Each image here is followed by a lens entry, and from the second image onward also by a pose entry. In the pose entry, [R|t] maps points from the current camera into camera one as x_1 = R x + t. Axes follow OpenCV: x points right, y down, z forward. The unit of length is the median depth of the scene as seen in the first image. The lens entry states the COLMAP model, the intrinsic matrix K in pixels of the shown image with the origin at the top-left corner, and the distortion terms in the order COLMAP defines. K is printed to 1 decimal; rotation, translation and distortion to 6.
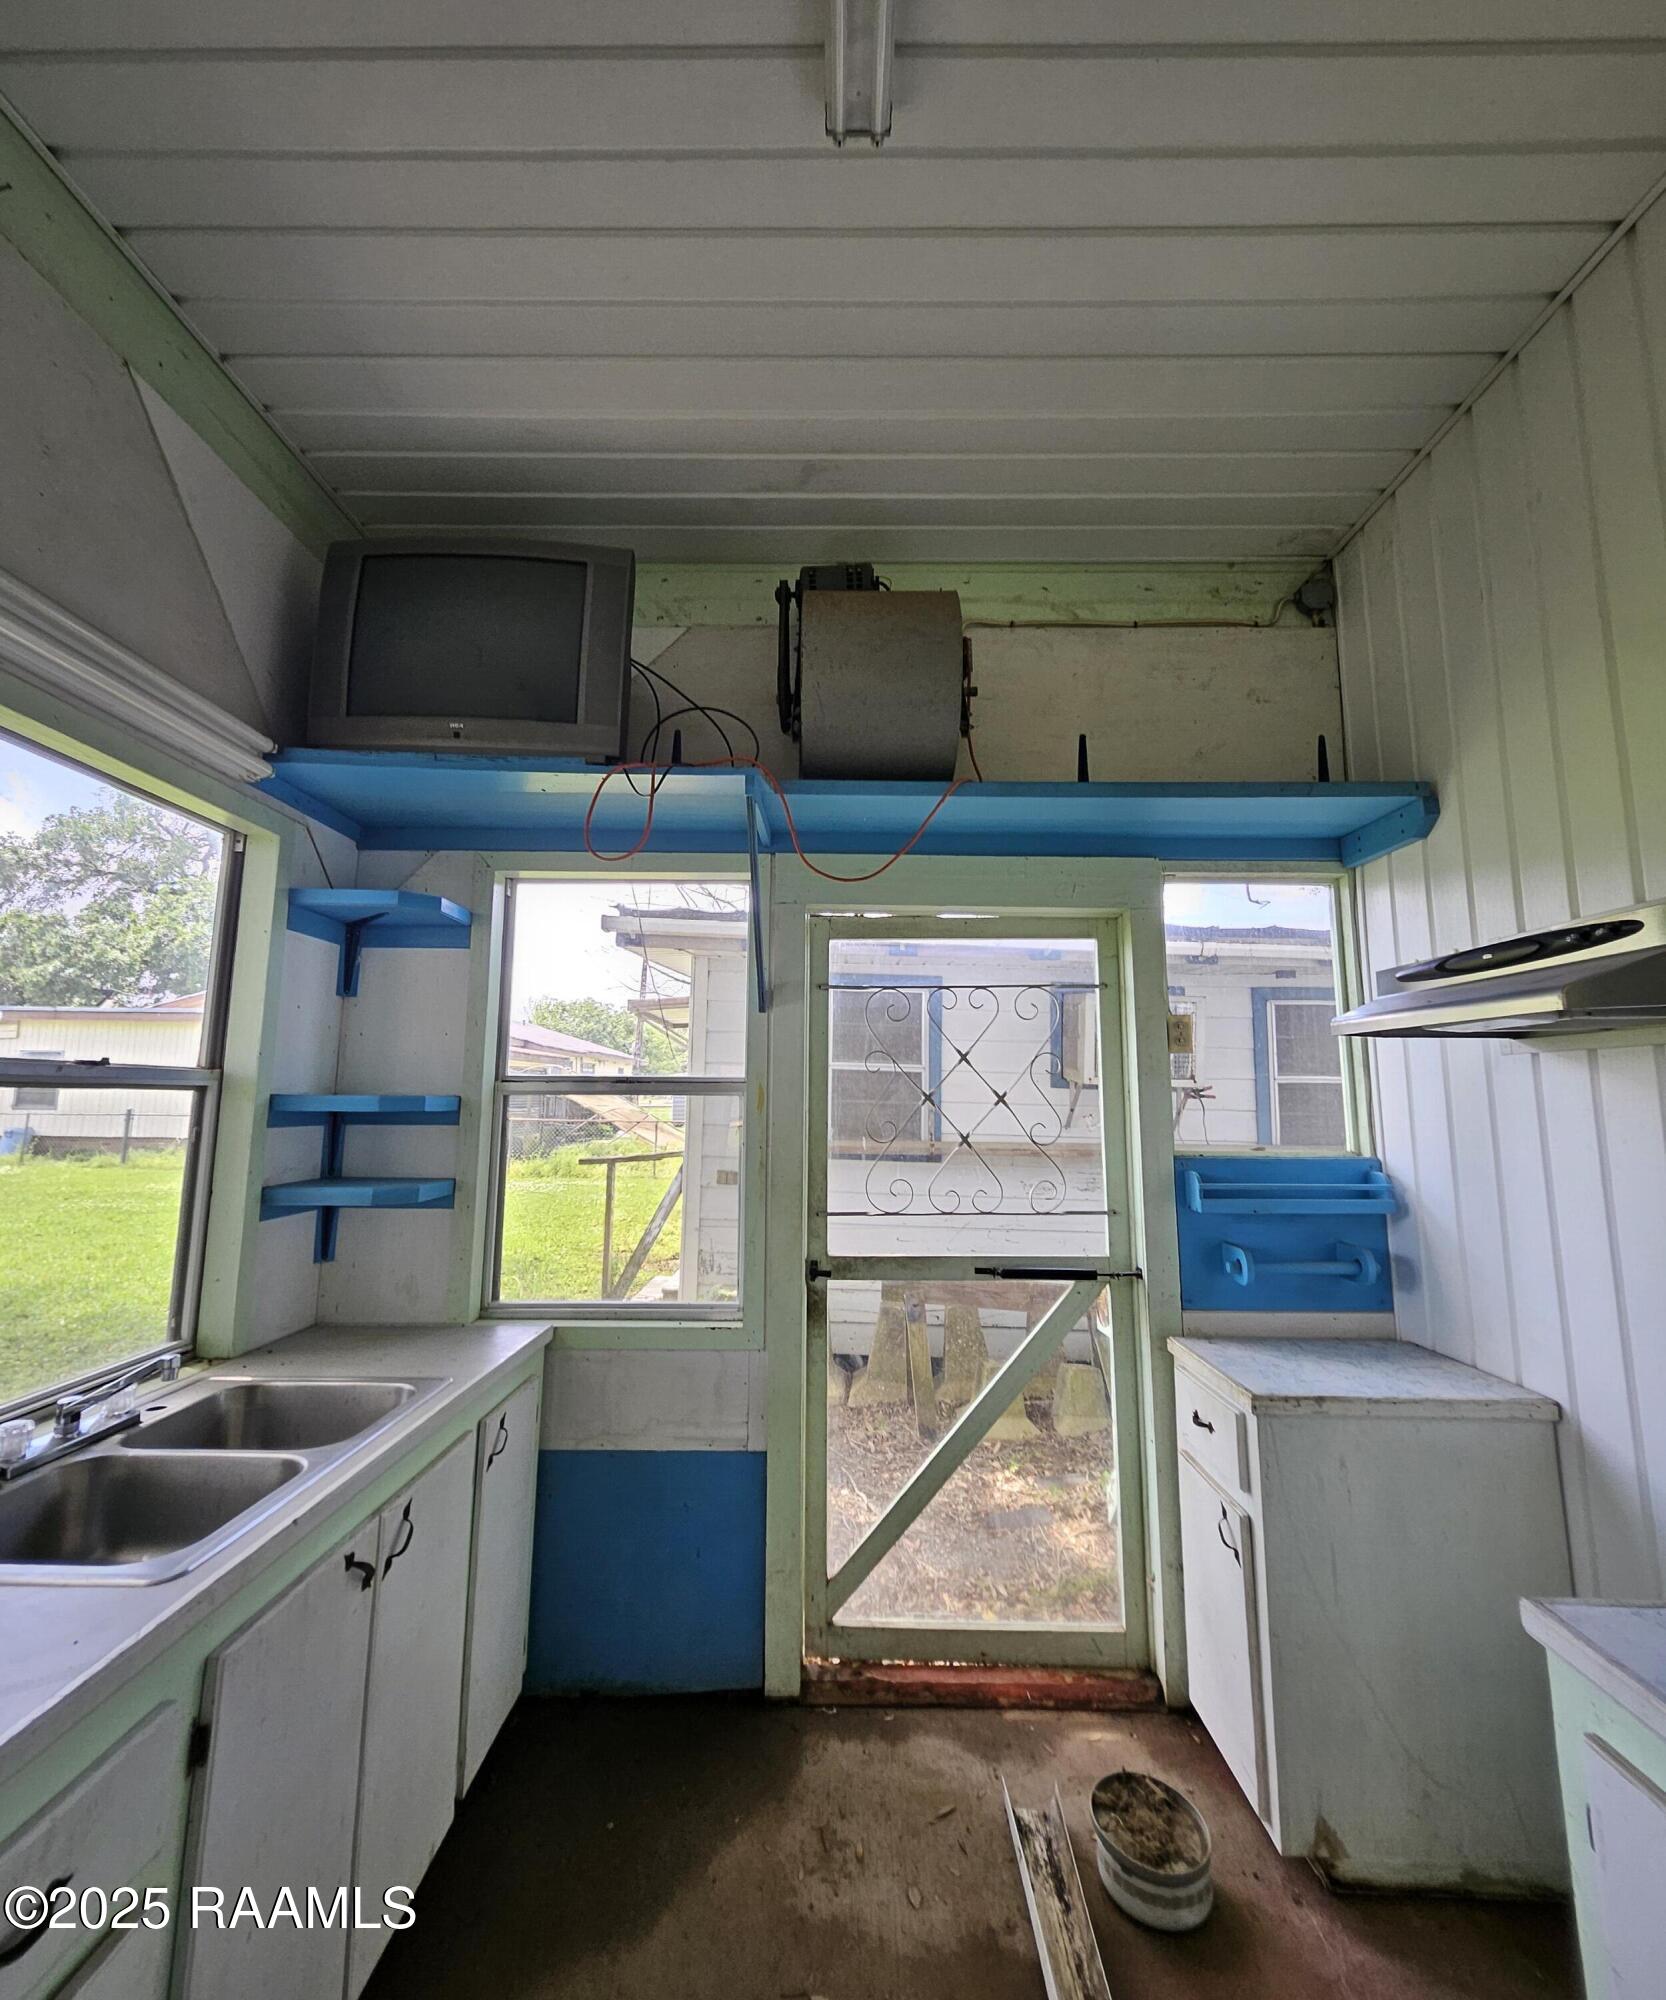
lens RADIAL K [[871.9, 0, 843.6], [0, 871.9, 977.7], [0, 0, 1]] dist [0.011308, -0.004476]
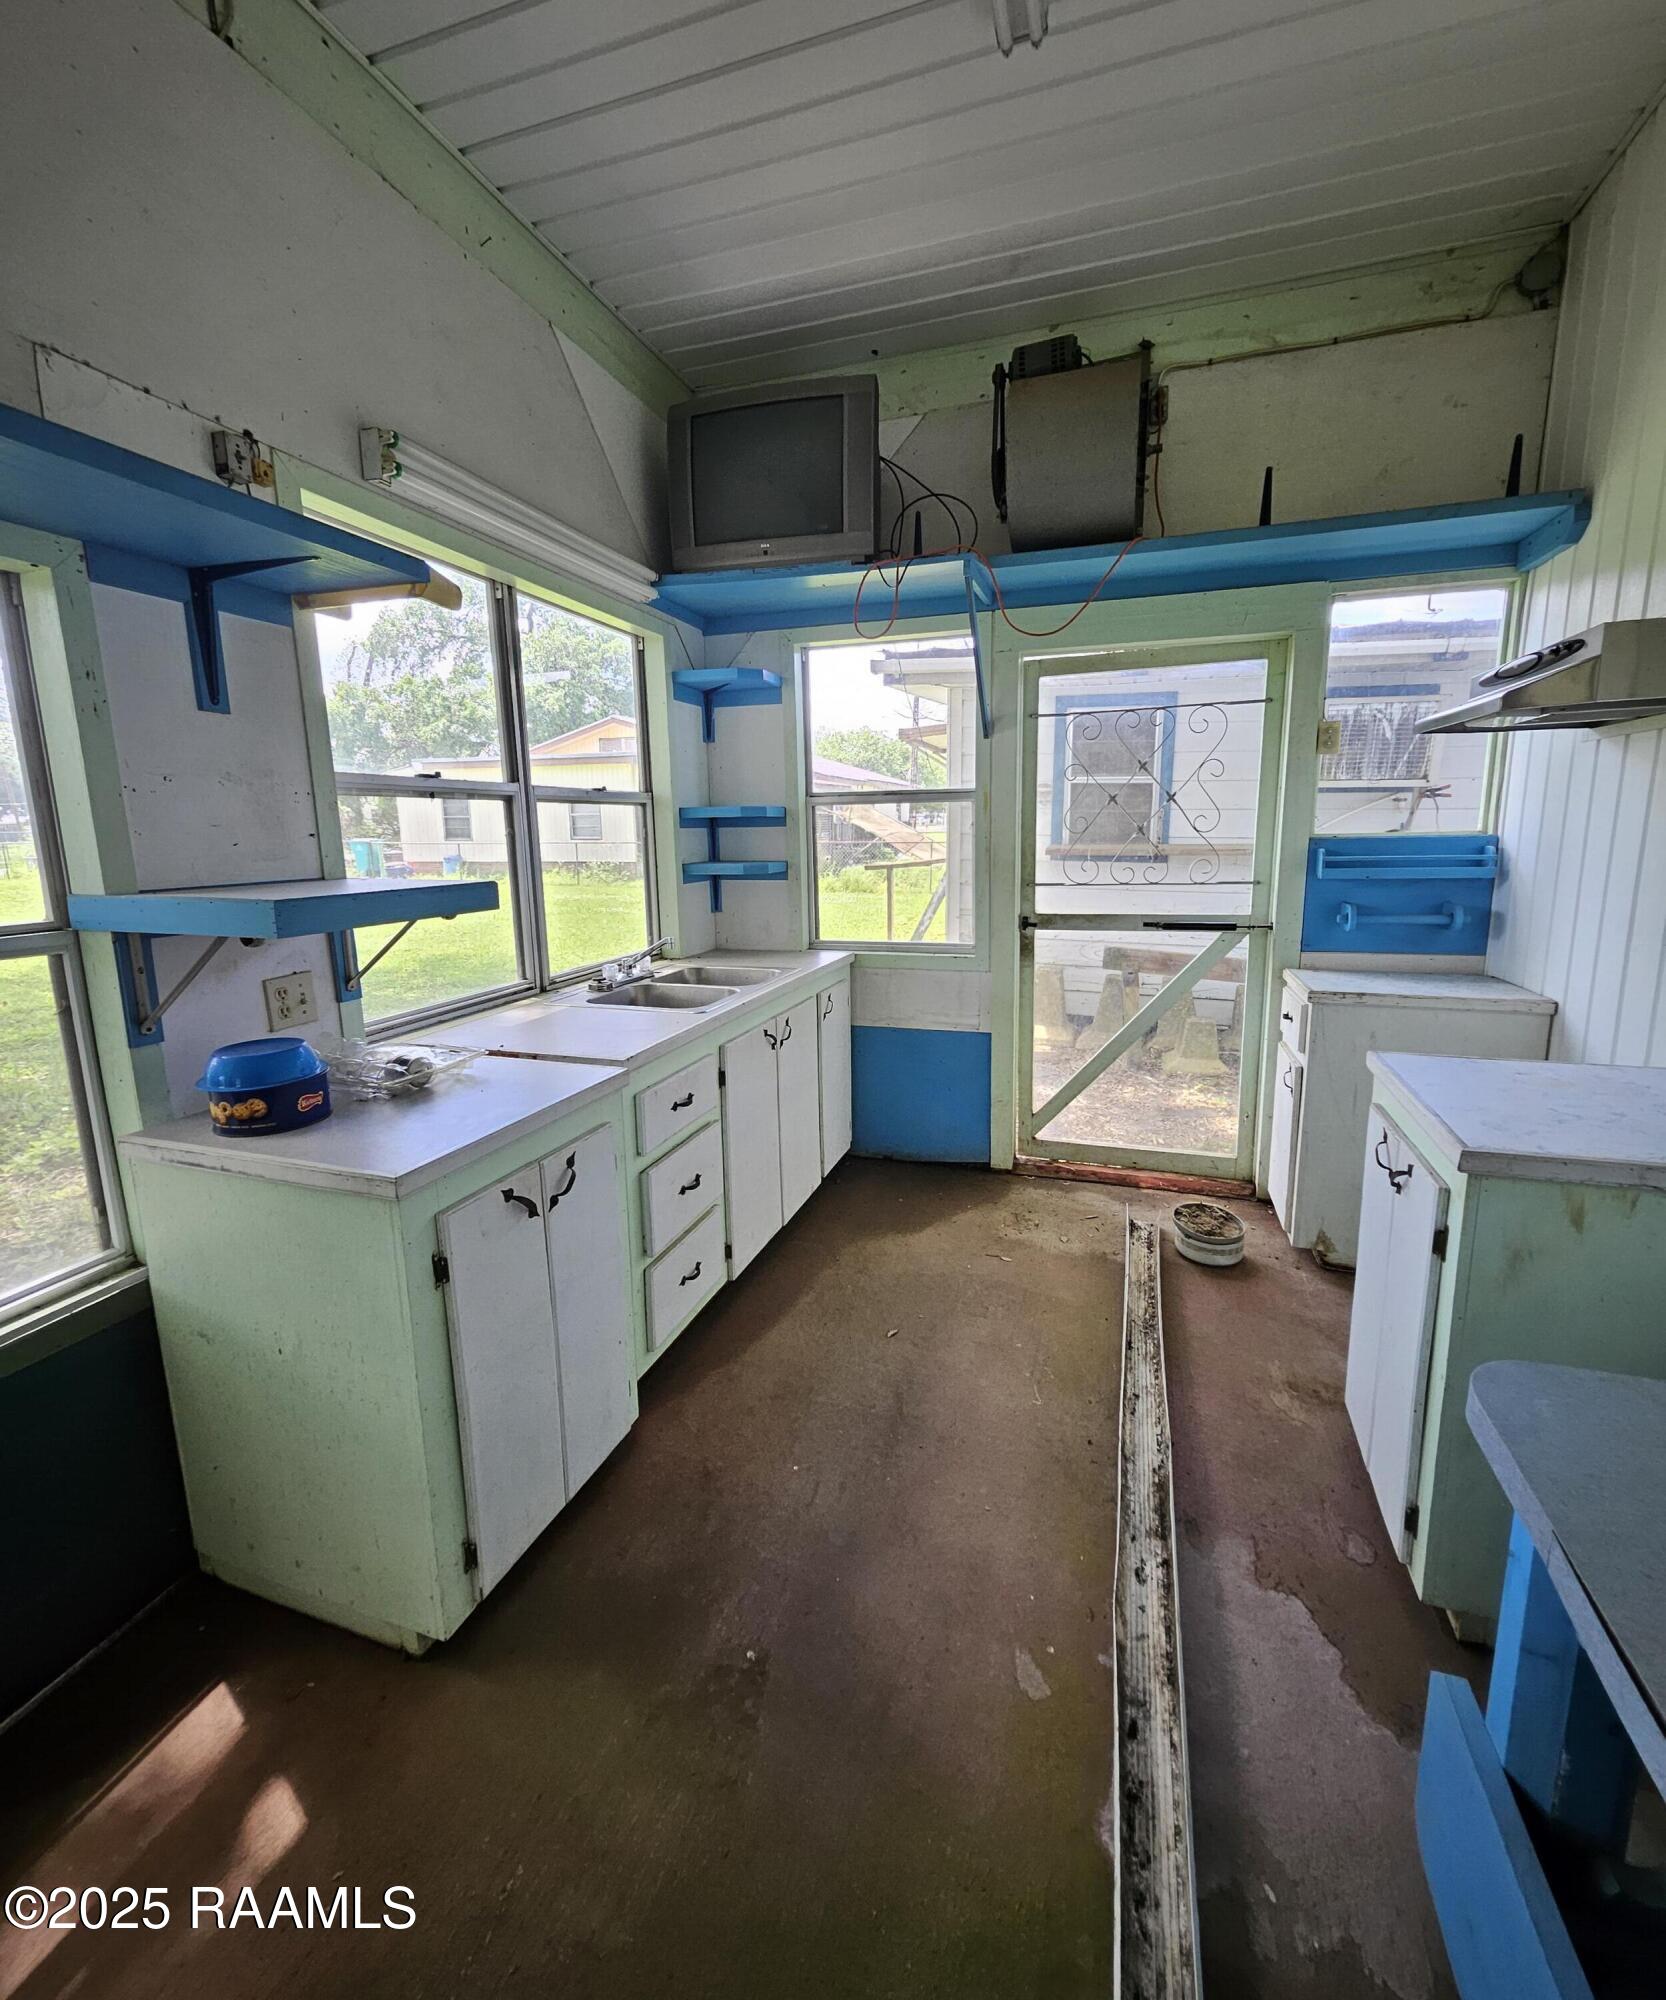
lens RADIAL K [[871.9, 0, 843.6], [0, 871.9, 977.7], [0, 0, 1]] dist [0.011308, -0.004476]
pose [[0.951246, 0.030547, -0.306917, 0.129964], [0.065317, 0.952563, 0.297248, -0.025082], [0.301438, -0.302803, 0.904127, -0.427451]]
